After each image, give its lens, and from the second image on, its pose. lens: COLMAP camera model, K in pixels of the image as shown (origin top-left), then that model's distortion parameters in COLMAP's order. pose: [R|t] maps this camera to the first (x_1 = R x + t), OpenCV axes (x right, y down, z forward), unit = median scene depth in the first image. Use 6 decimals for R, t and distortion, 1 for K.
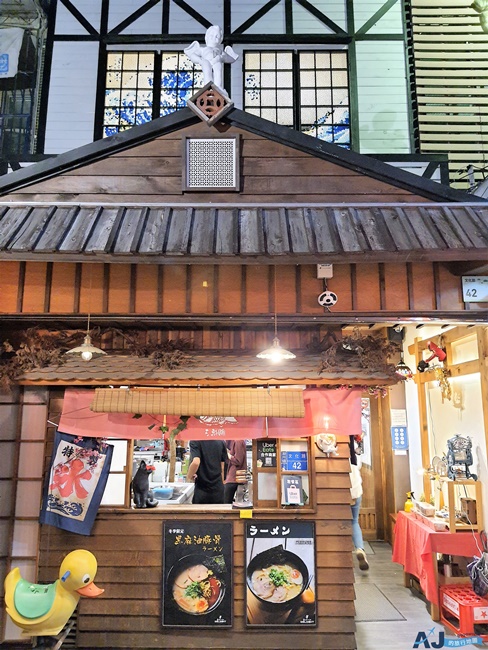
lens RADIAL K [[536.7, 0, 244.0], [0, 536.7, 325.0], [0, 0, 1]] dist [-0.004222, -0.006070]
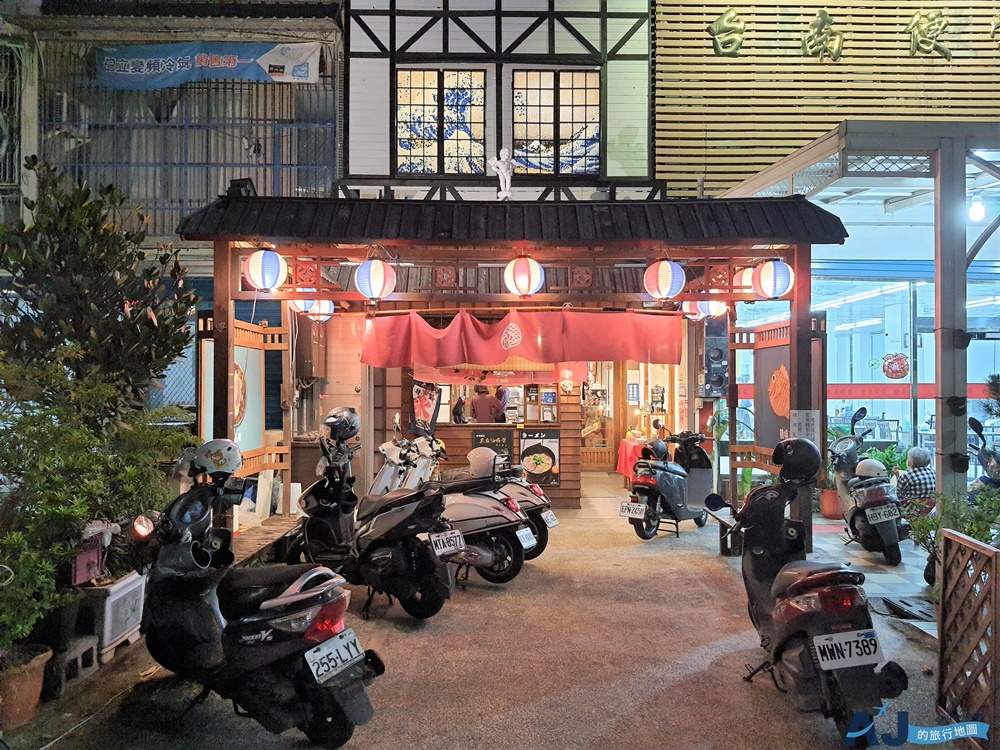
lens RADIAL K [[825.7, 0, 500.0], [0, 825.7, 375.0], [0, 0, 1]] dist [-0.004222, -0.006070]
pose [[0.999809, 0.000952, 0.019521, -0.065459], [-0.003935, 0.988165, 0.153341, -0.128411], [-0.019144, -0.153389, 0.987981, -0.927373]]
